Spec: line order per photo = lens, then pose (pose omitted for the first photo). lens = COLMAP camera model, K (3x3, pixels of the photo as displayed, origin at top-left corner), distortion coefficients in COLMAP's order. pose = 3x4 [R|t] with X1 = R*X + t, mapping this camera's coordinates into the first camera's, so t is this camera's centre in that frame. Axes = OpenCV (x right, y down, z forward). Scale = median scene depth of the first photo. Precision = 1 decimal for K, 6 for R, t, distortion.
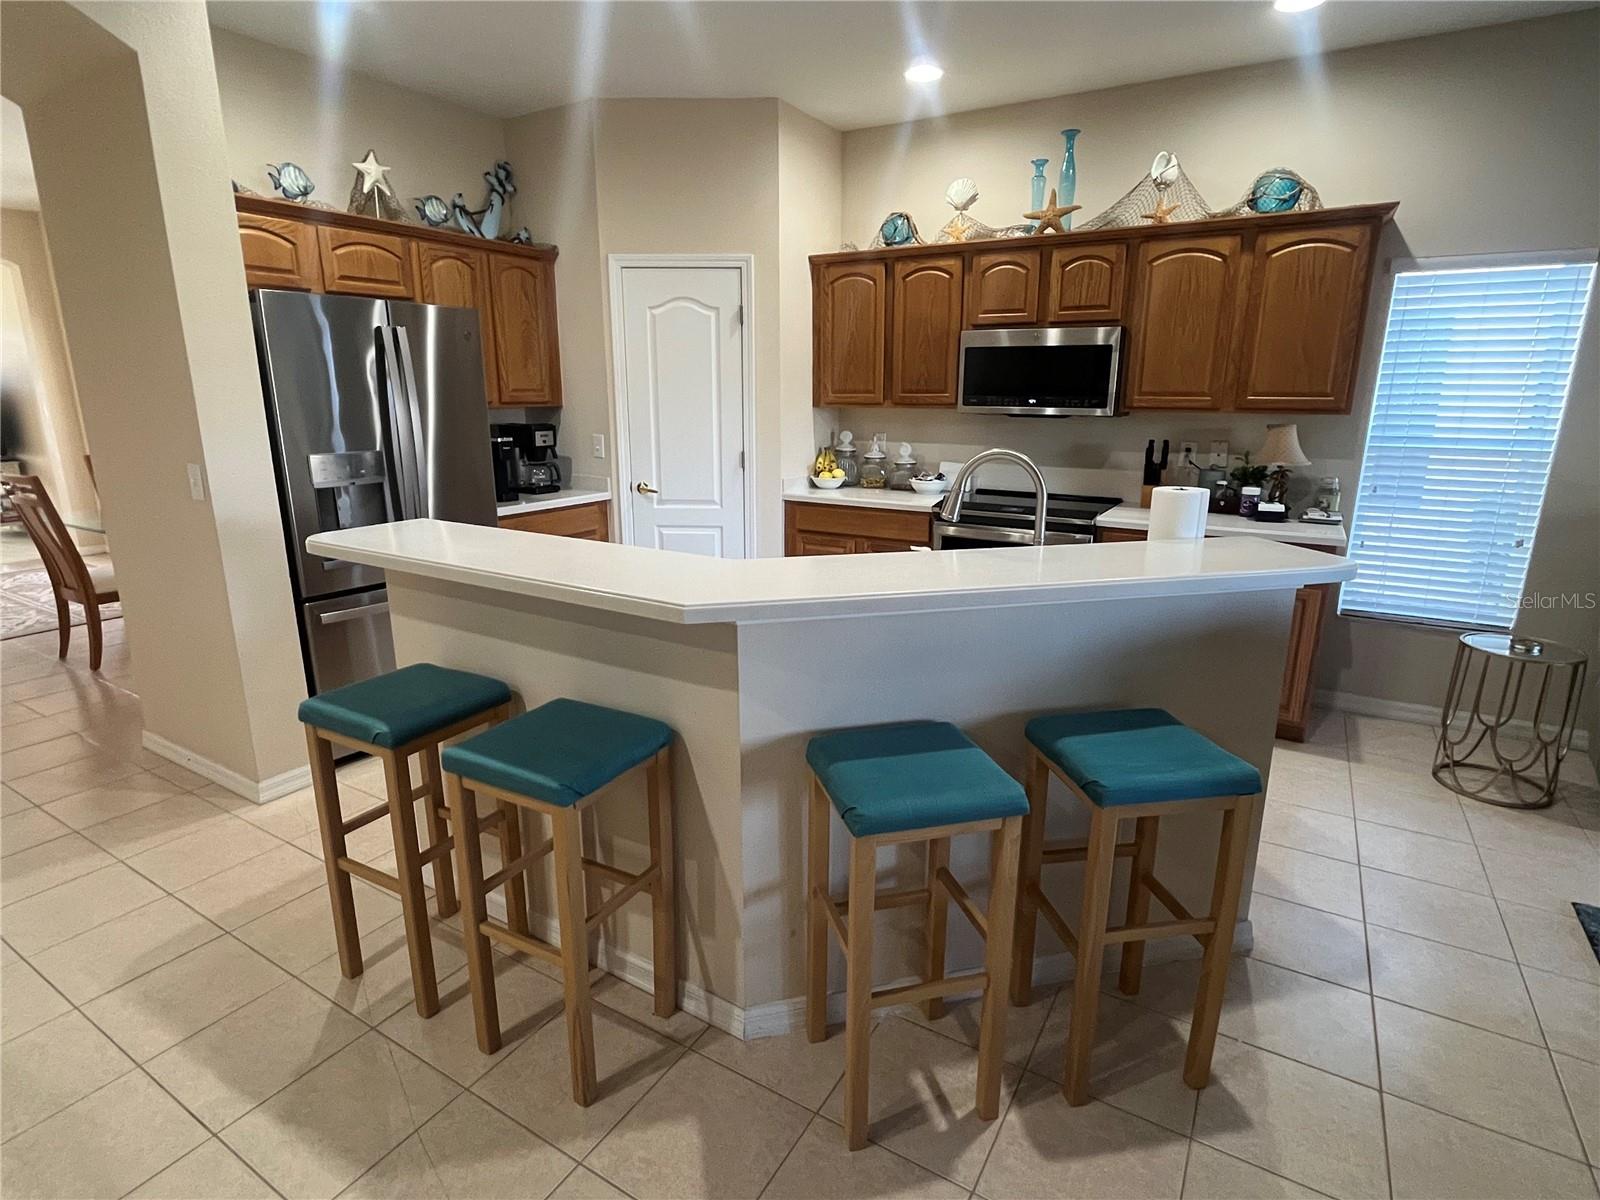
lens RADIAL K [[818.7, 0, 800.0], [0, 818.7, 600.0], [0, 0, 1]] dist [-0.000540, -0.000783]
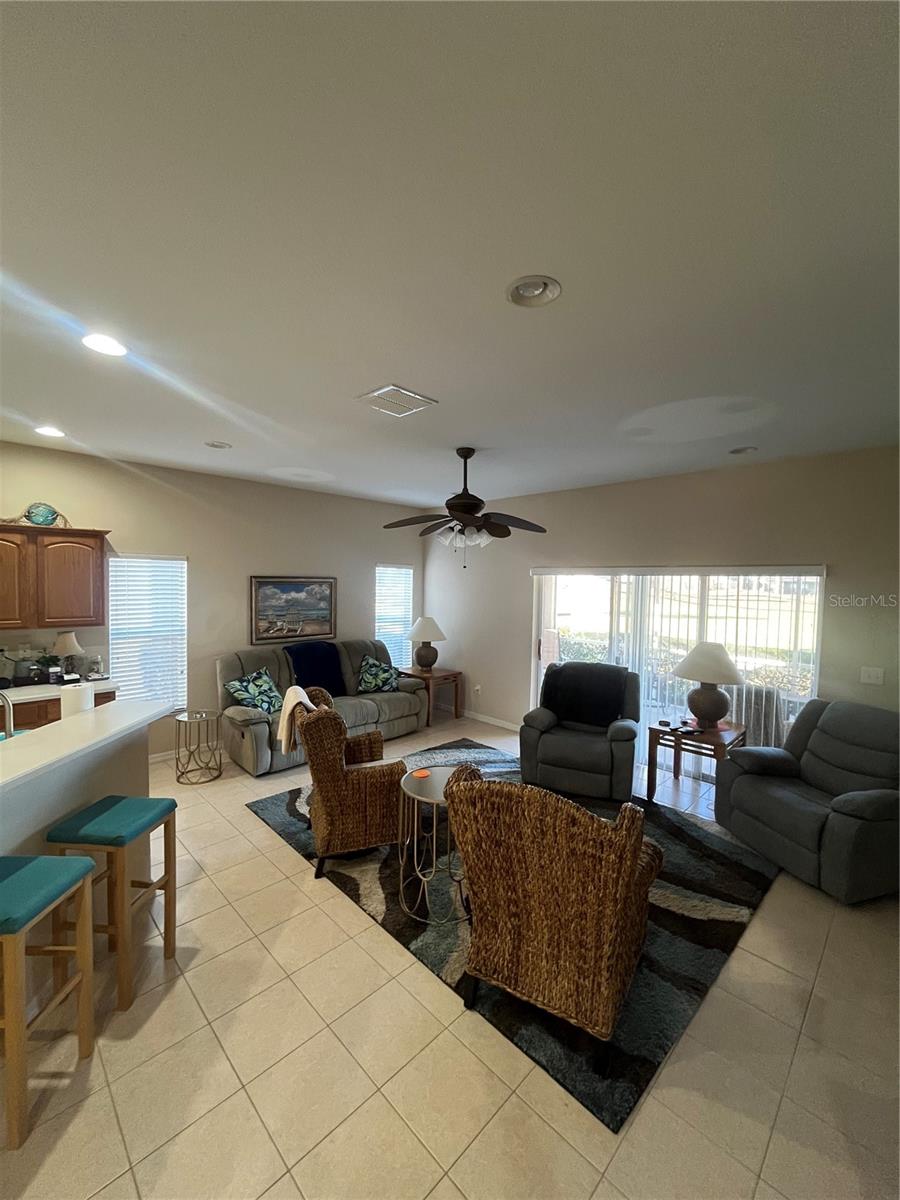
lens RADIAL K [[481.7, 0, 450.0], [0, 481.7, 600.0], [0, 0, 1]] dist [0.000149, -0.000057]
pose [[0.237835, -0.036417, 0.970623, -0.291023], [0.226090, 0.973924, -0.018858, -0.073097], [-0.944626, 0.223934, 0.239867, -0.117455]]
